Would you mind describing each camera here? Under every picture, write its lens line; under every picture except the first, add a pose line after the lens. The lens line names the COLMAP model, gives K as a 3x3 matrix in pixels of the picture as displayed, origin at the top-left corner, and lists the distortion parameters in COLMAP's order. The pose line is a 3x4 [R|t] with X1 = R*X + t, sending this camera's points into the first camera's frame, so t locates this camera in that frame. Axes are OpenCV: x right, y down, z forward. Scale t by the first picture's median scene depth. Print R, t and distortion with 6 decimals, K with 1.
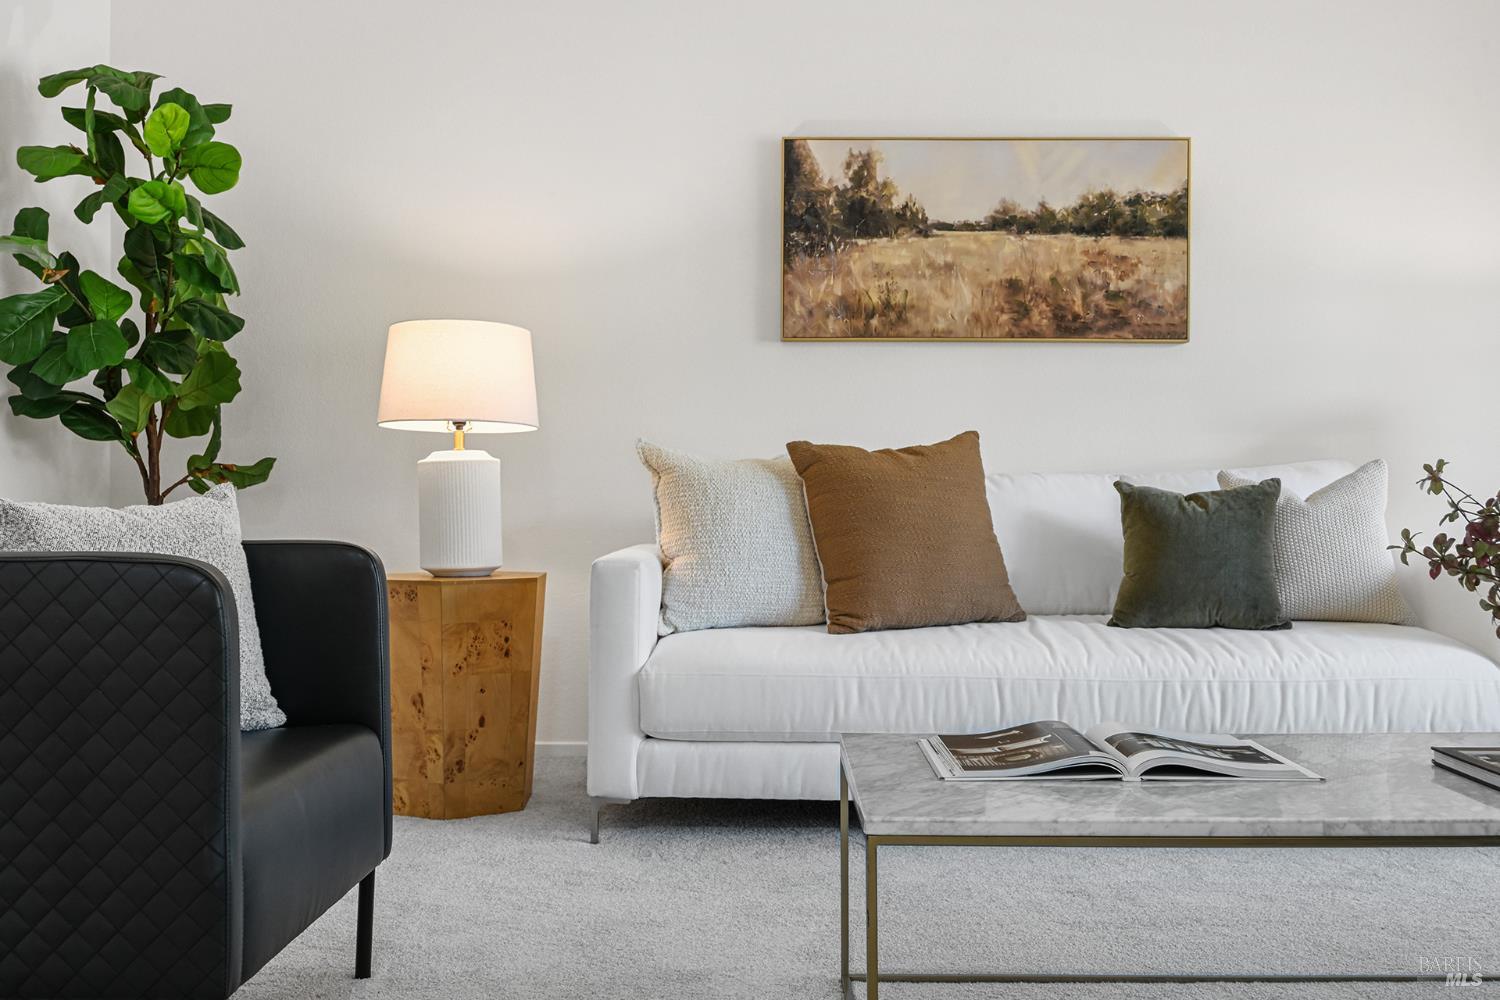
lens RADIAL K [[1402.3, 0, 749.5], [0, 1402.3, 503.4], [0, 0, 1]] dist [-0.010869, 0.000000]
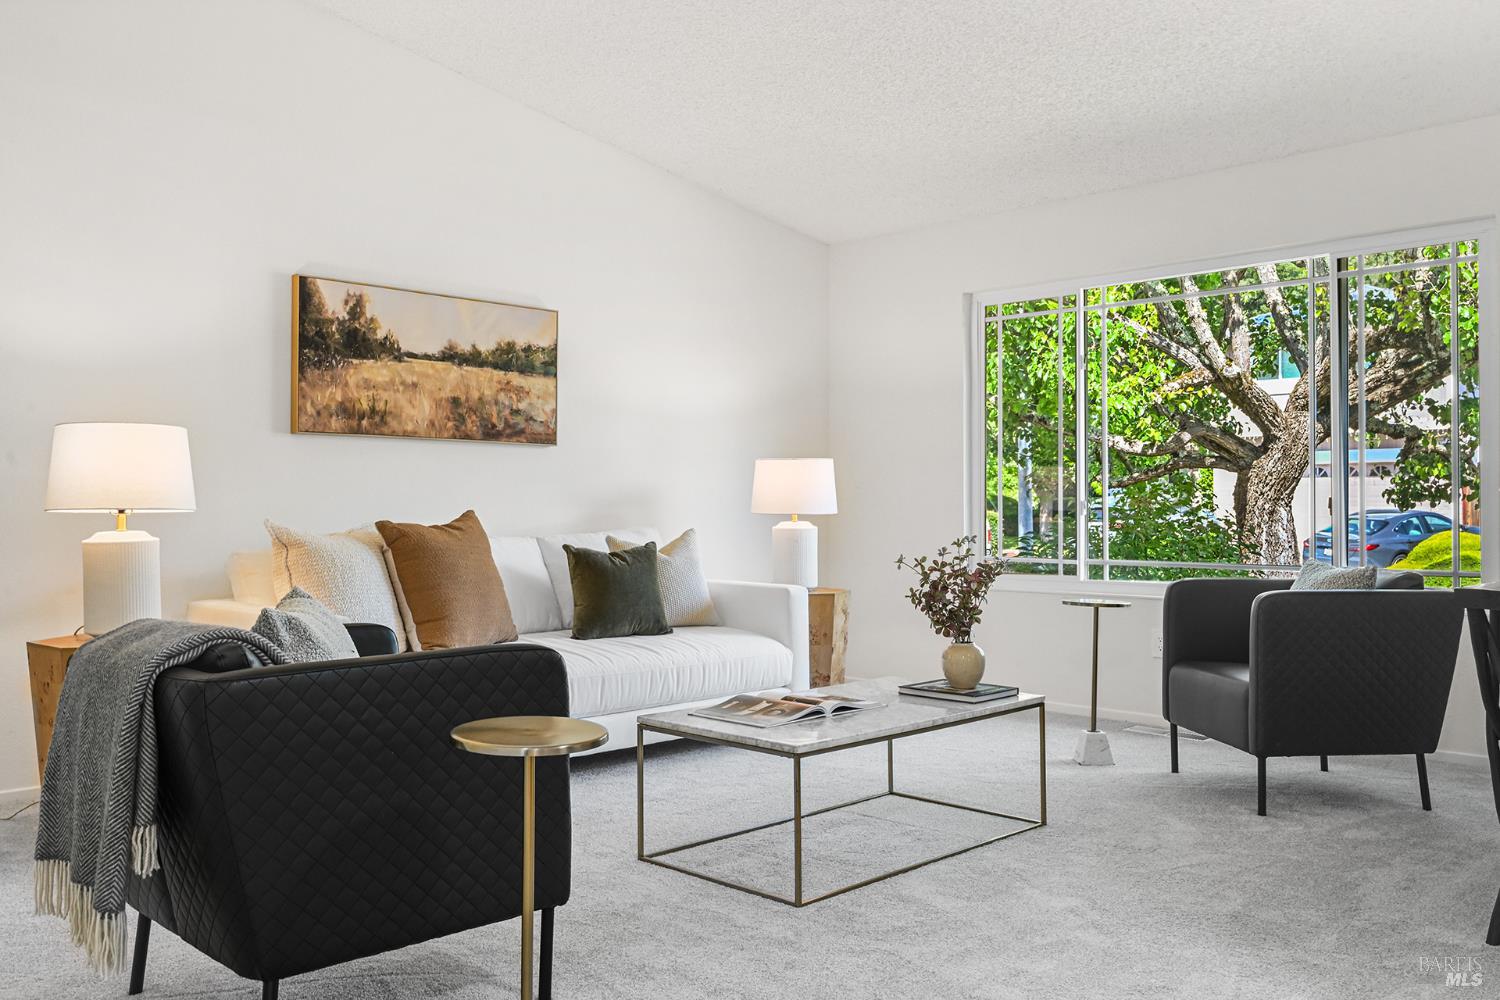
lens RADIAL K [[1278.2, 0, 750.3], [0, 1278.2, 498.5], [0, 0, 1]] dist [-0.003891, -0.002441]
pose [[0.691845, 0.004637, 0.722031, -0.532462], [-0.000669, 0.999983, -0.005780, -0.050935], [-0.722046, 0.003516, 0.691837, -0.100556]]
